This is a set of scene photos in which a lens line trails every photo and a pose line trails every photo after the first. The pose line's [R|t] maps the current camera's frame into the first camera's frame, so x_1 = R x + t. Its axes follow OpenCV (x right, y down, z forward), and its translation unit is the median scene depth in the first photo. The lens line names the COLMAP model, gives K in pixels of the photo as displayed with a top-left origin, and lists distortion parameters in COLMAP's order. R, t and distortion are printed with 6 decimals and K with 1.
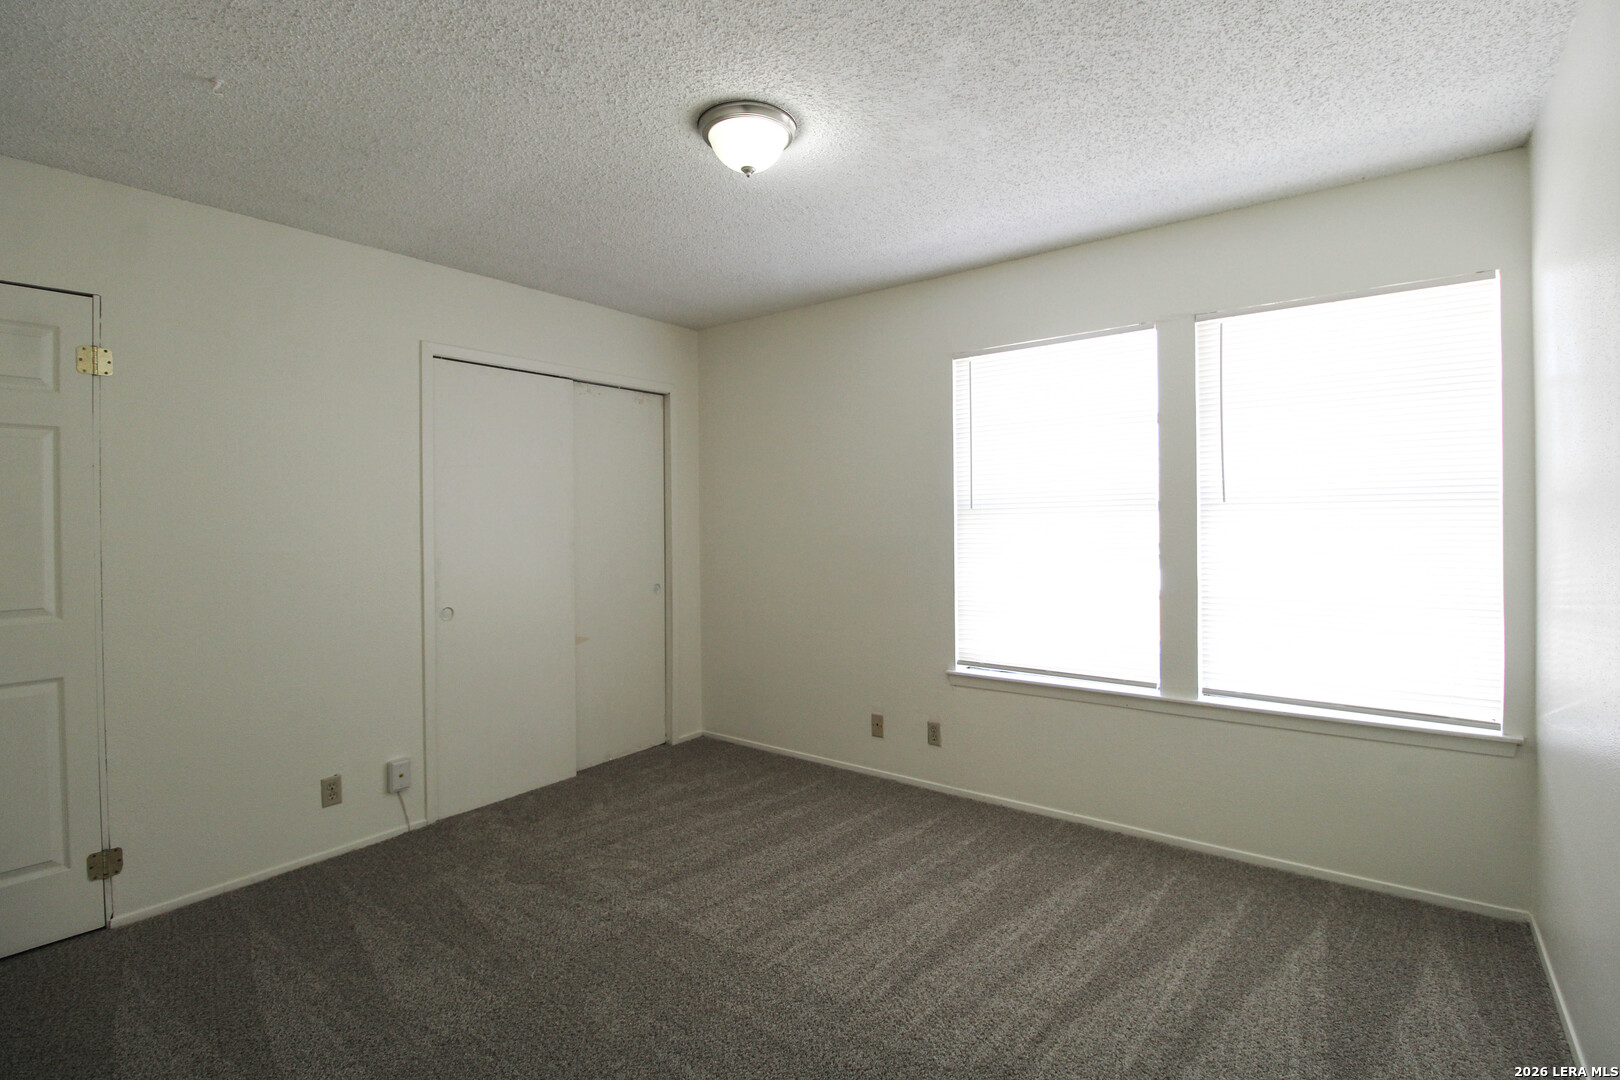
lens RADIAL K [[751.1, 0, 809.1], [0, 751.1, 534.3], [0, 0, 1]] dist [-0.018543, -0.000976]
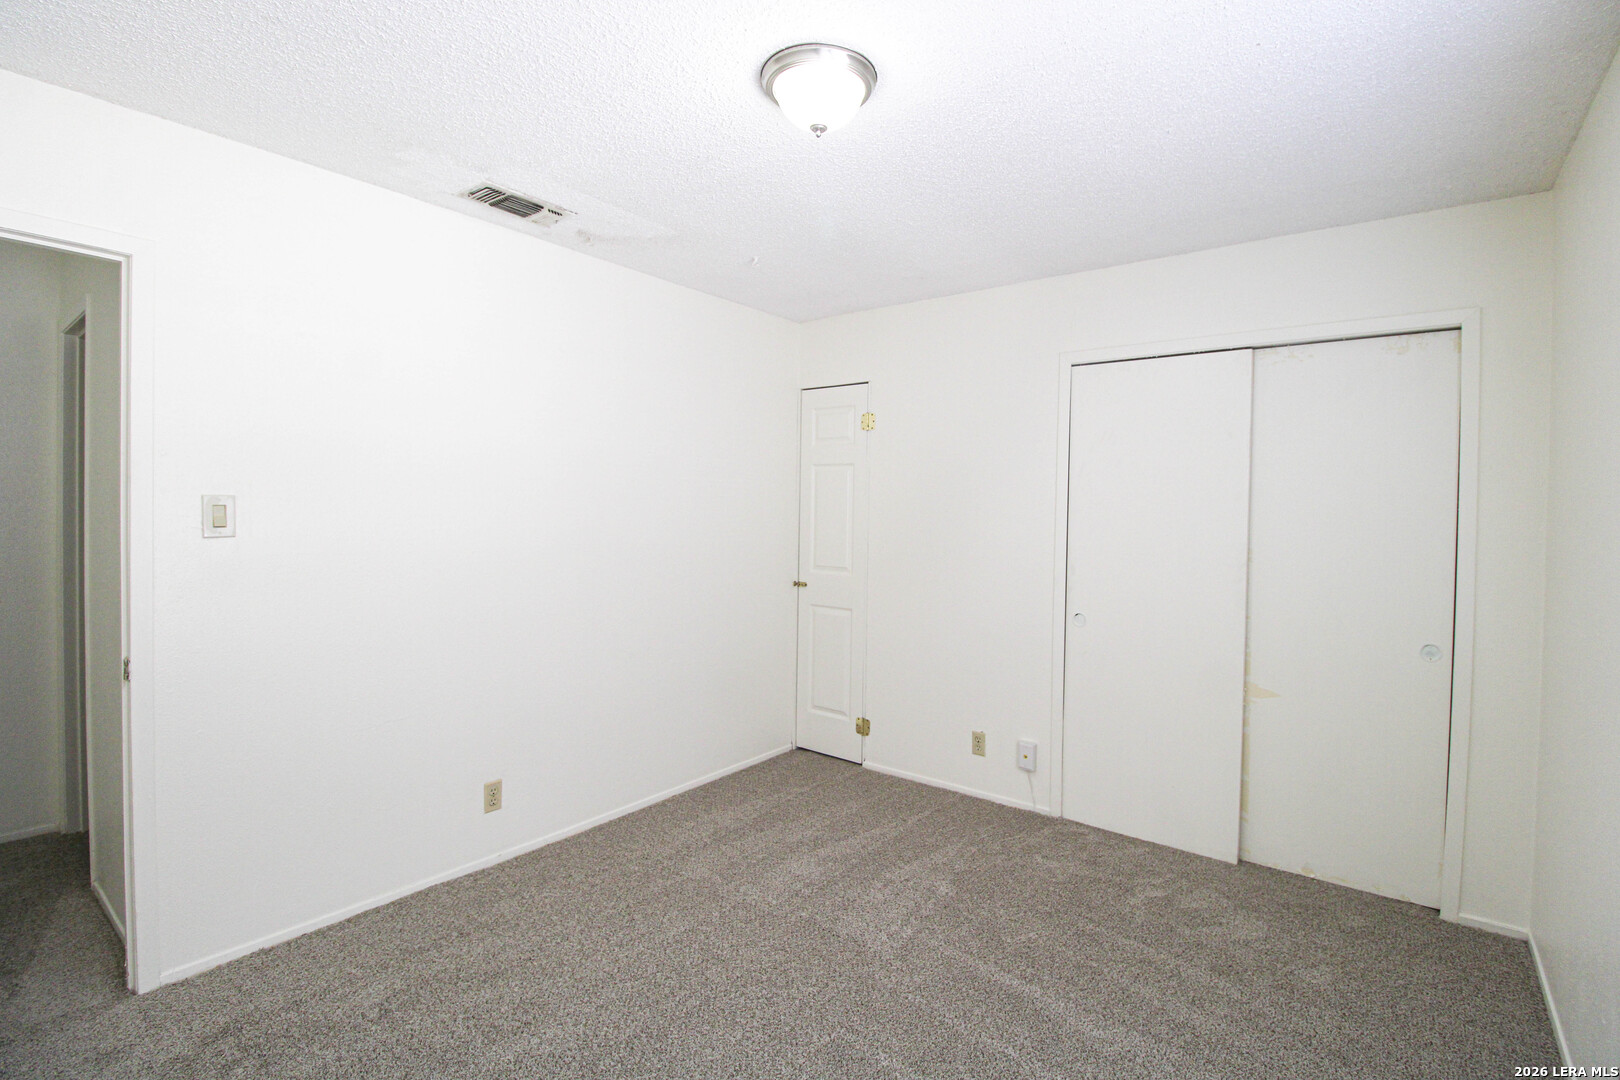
lens RADIAL K [[751.1, 0, 812.2], [0, 751.1, 531.7], [0, 0, 1]] dist [-0.018543, -0.000976]
pose [[-0.005772, 0.052906, -0.998583, 0.554342], [-0.032673, 0.998056, 0.053066, -0.057520], [0.999449, 0.032933, -0.004032, 0.700705]]
